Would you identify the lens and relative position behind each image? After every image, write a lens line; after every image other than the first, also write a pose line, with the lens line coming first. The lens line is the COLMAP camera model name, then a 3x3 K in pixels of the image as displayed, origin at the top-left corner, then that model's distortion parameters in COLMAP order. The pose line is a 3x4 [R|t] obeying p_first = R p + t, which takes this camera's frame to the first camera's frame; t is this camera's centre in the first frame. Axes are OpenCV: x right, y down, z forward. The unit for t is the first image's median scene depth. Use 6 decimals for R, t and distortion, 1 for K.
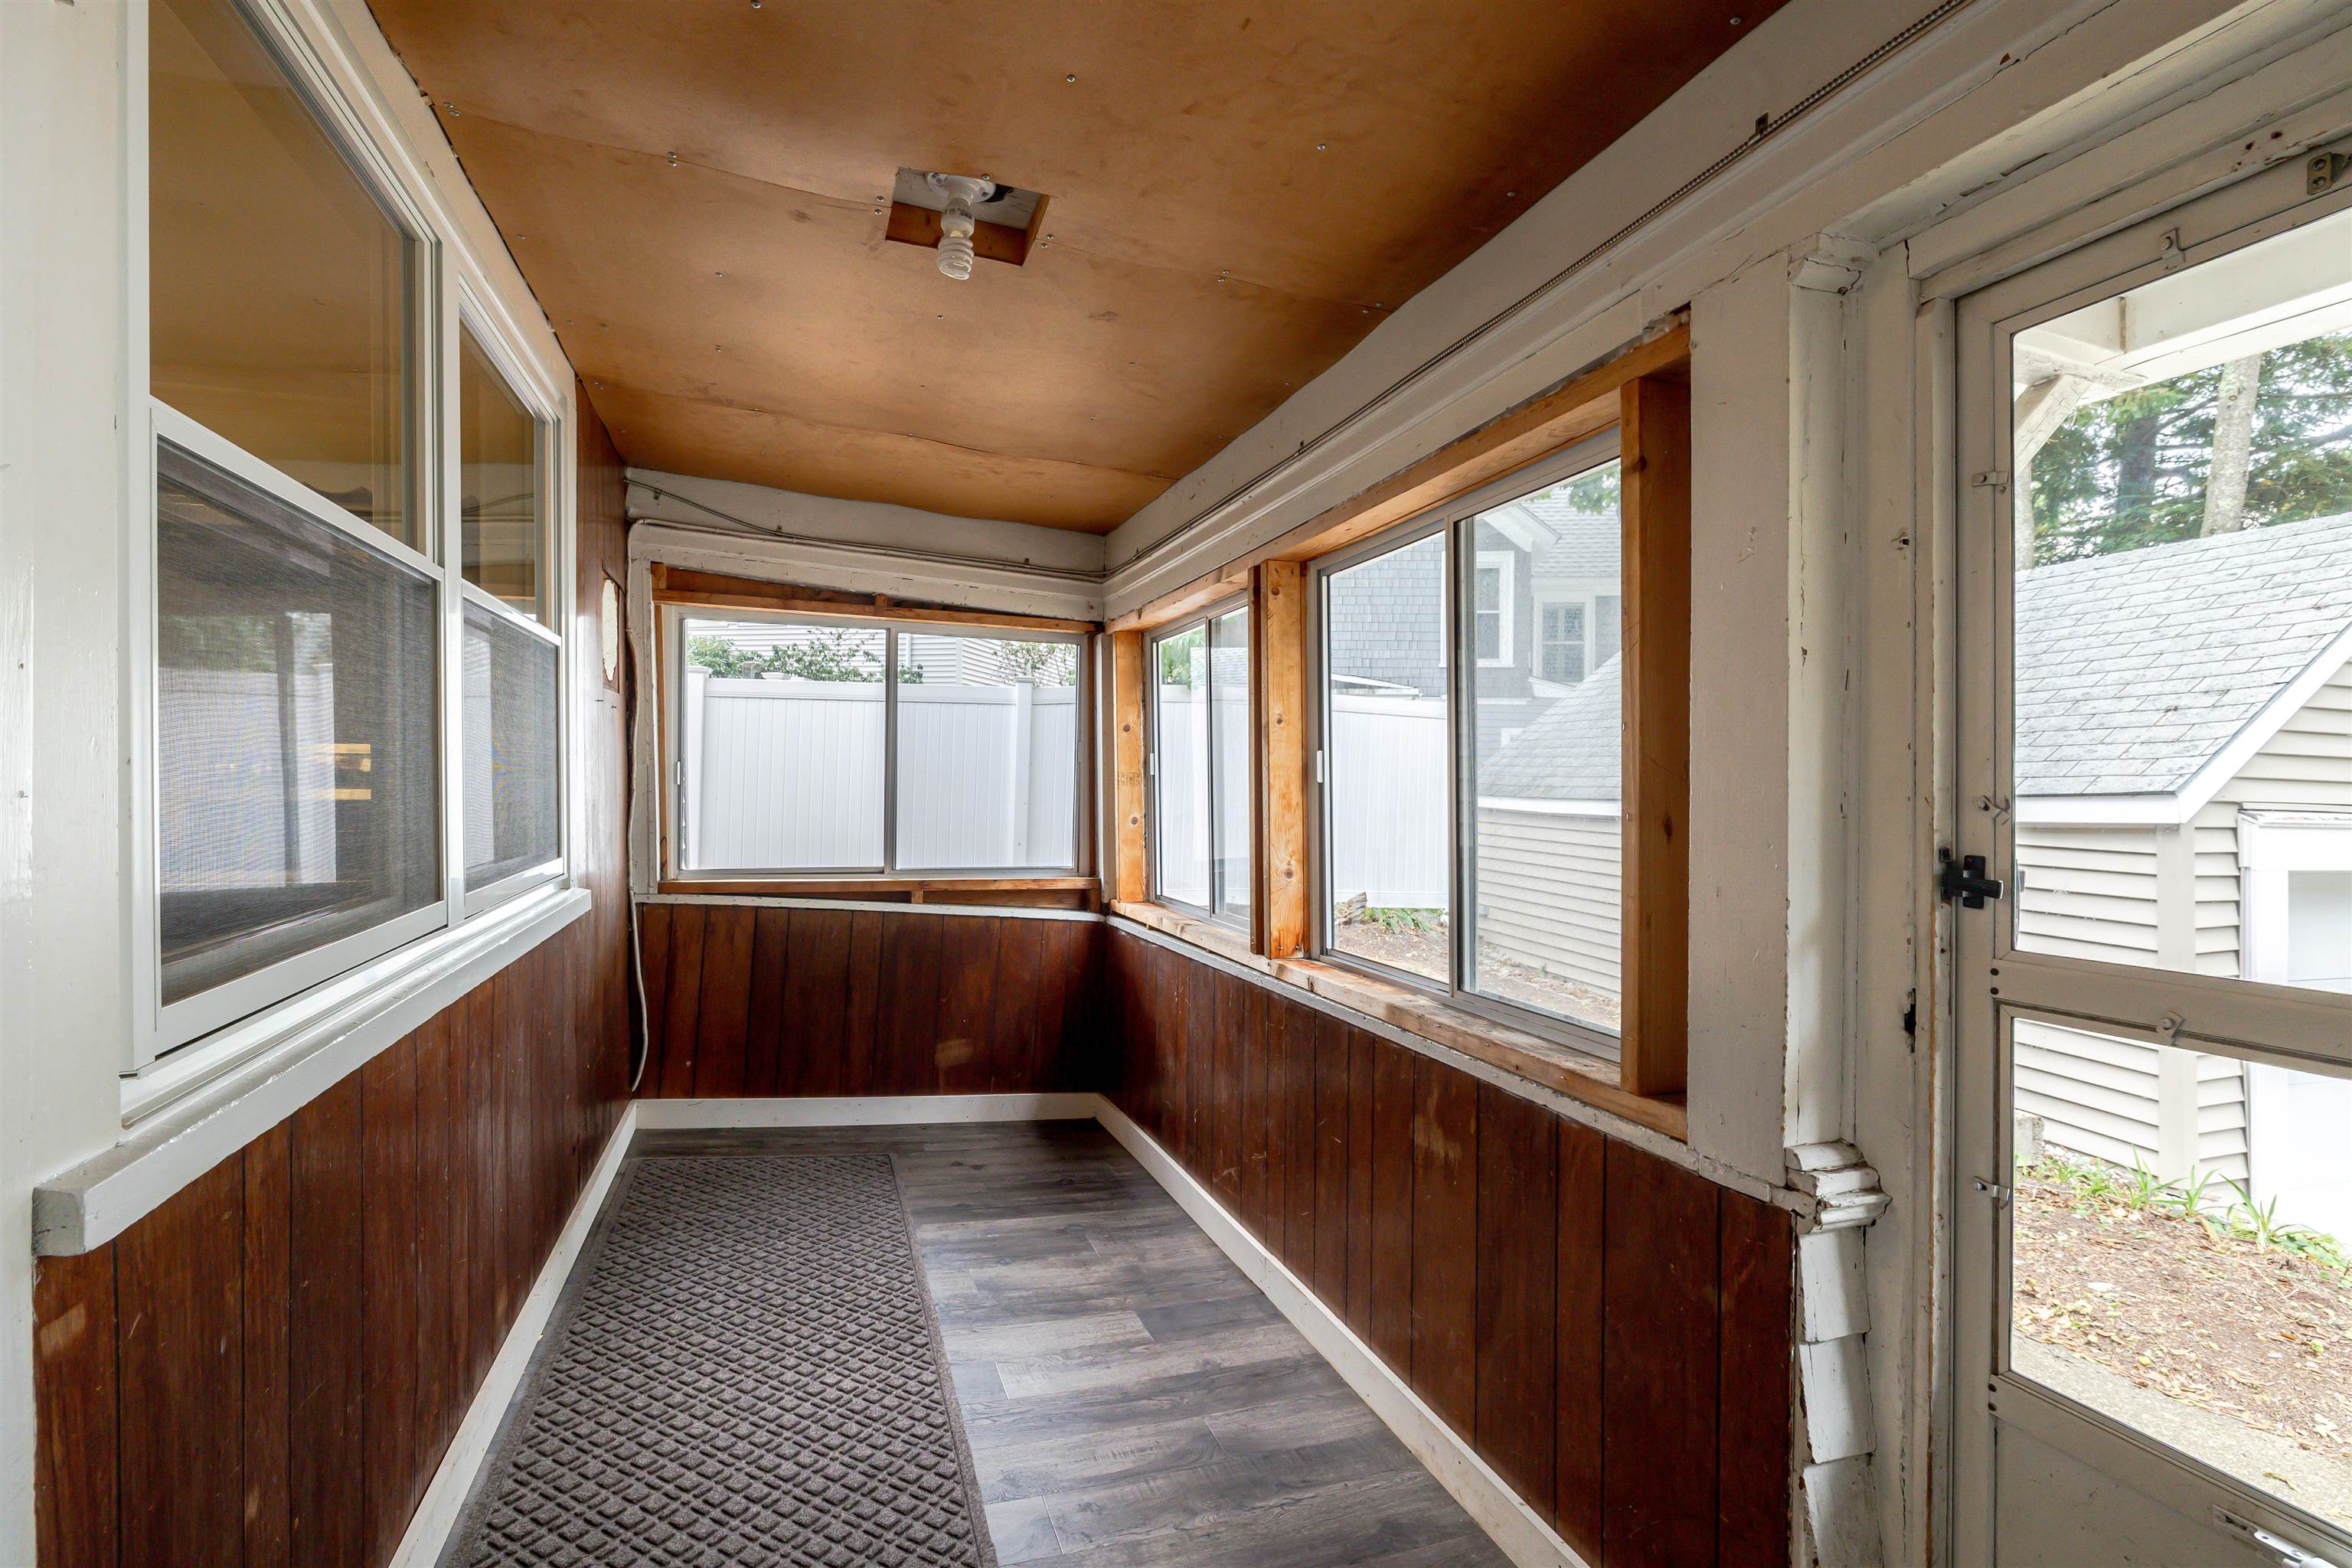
lens RADIAL K [[1098.1, 0, 1170.6], [0, 1098.1, 784.9], [0, 0, 1]] dist [-0.010093, 0.002538]
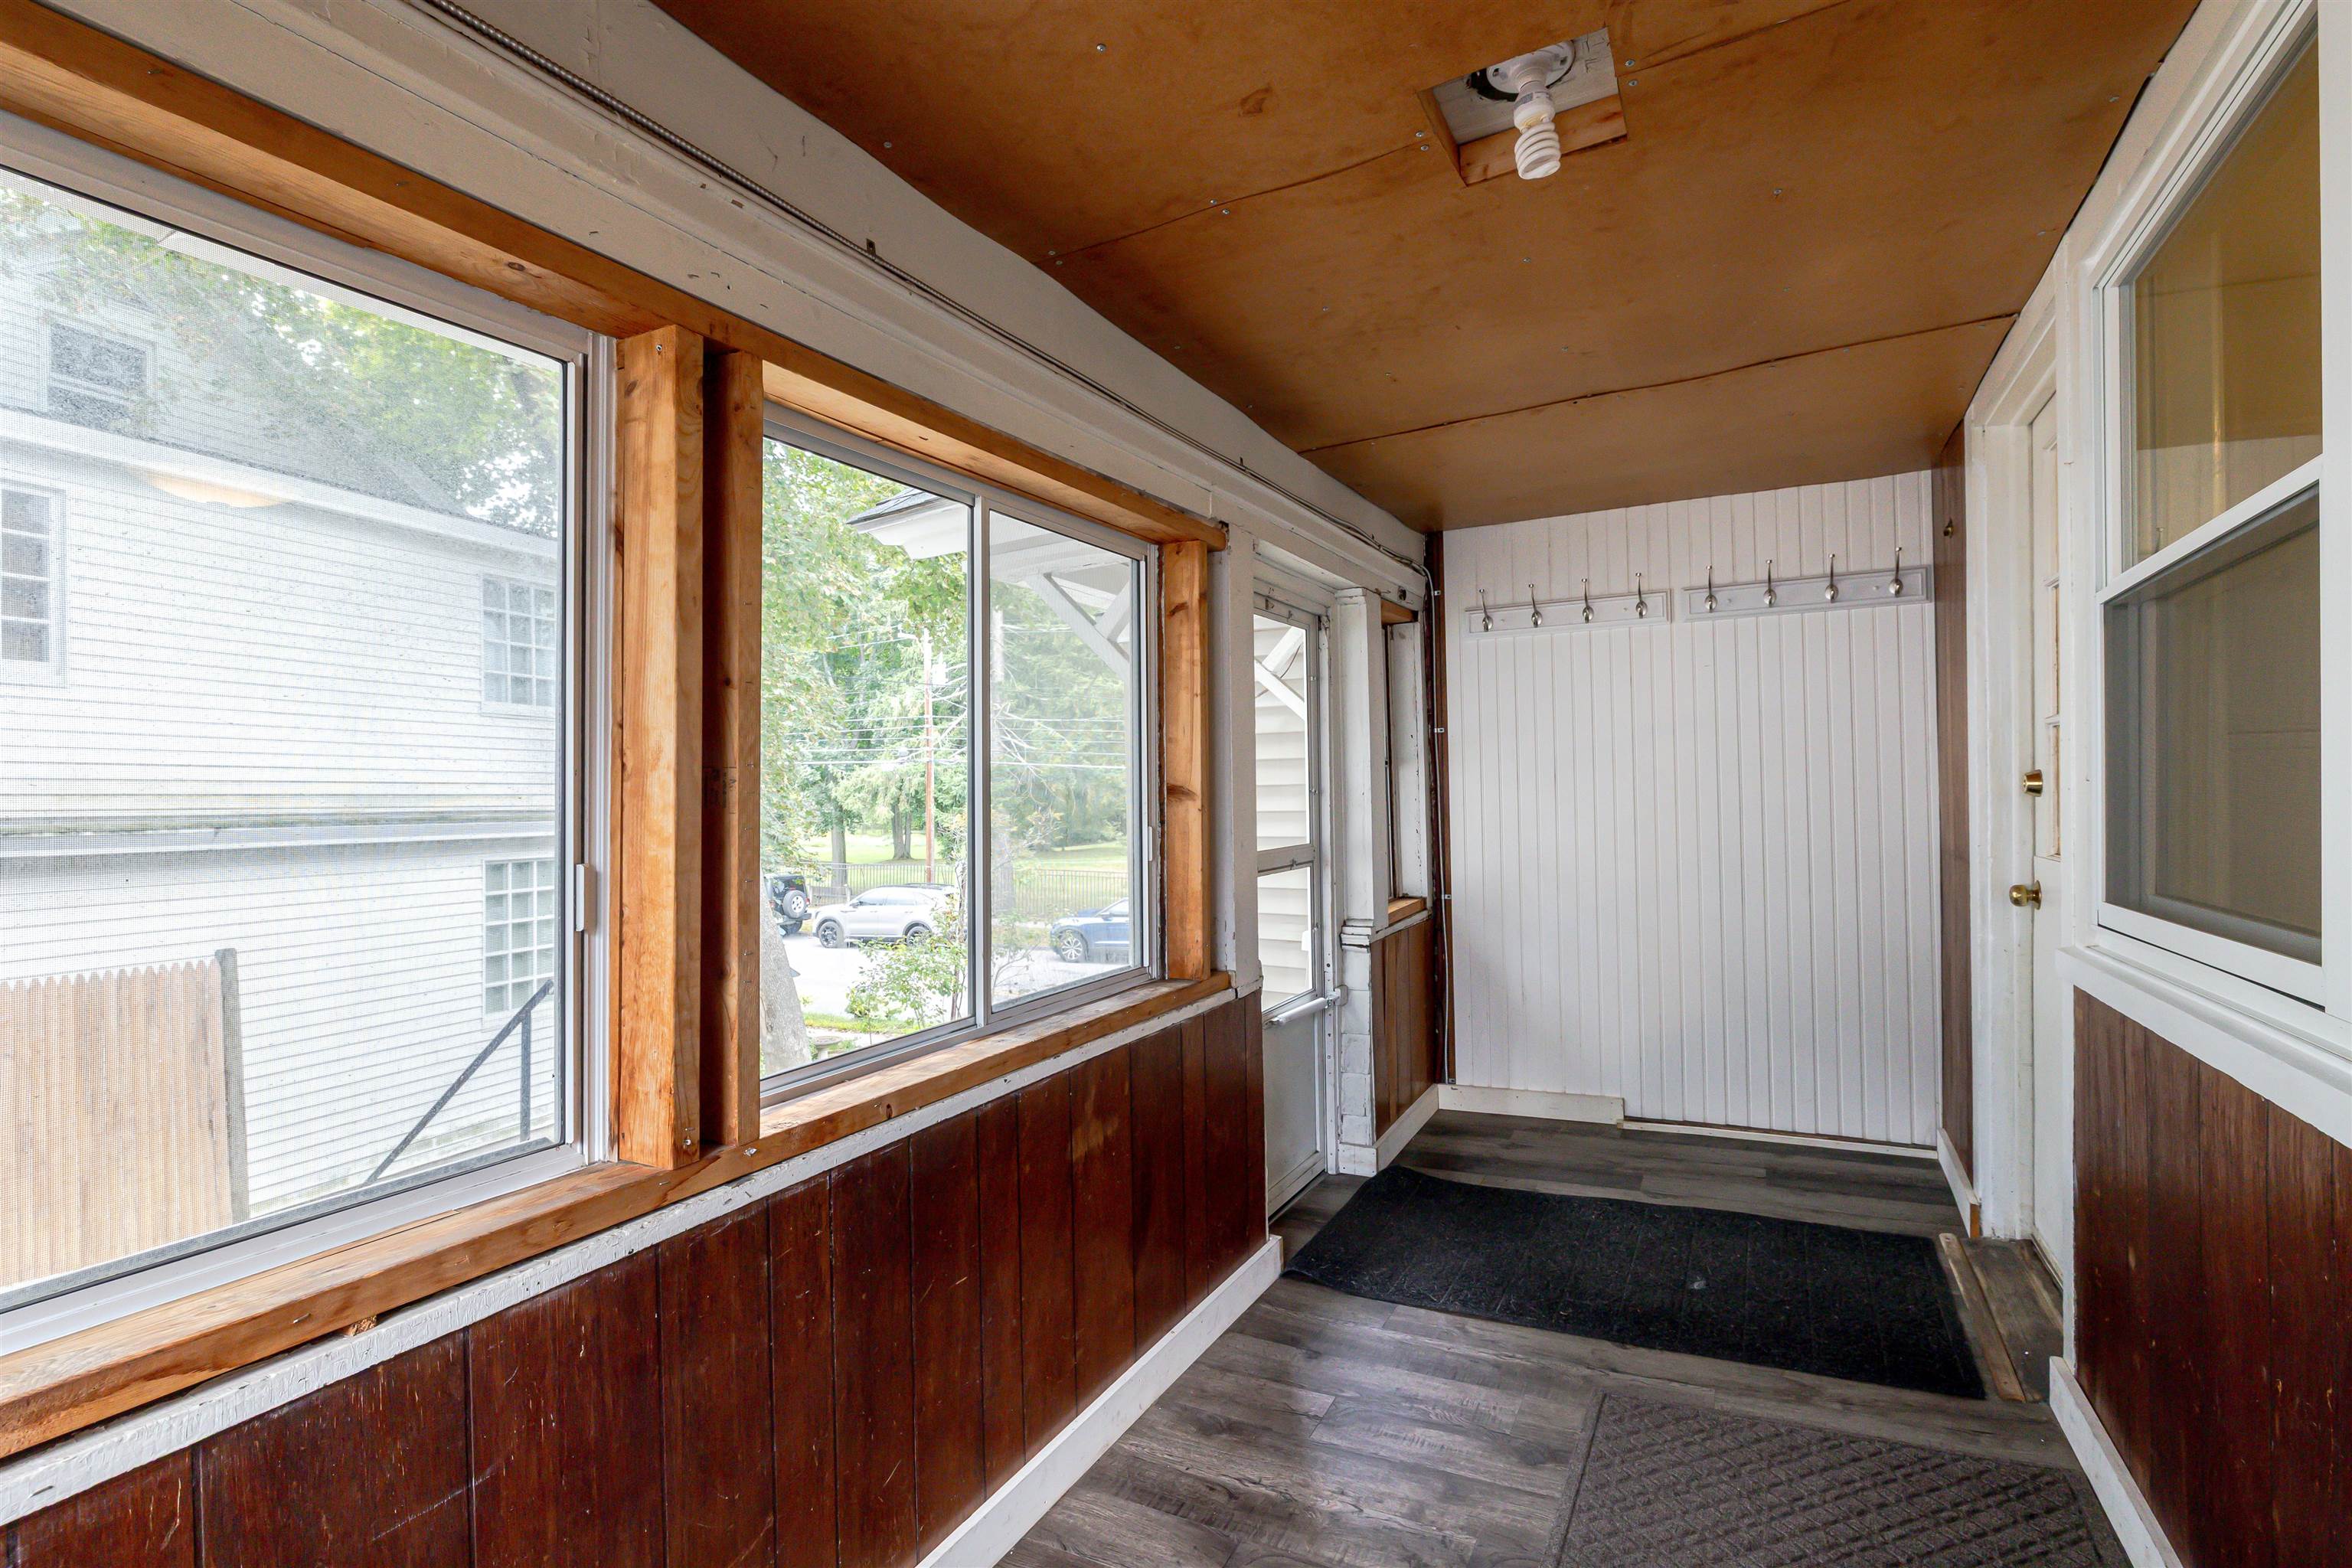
lens RADIAL K [[1098.1, 0, 1177.2], [0, 1098.1, 794.8], [0, 0, 1]] dist [-0.010093, 0.002538]
pose [[-0.700509, 0.015931, 0.713466, -0.560688], [0.018851, 0.999815, -0.003817, 0.006905], [-0.713395, 0.010776, -0.700680, 1.667480]]
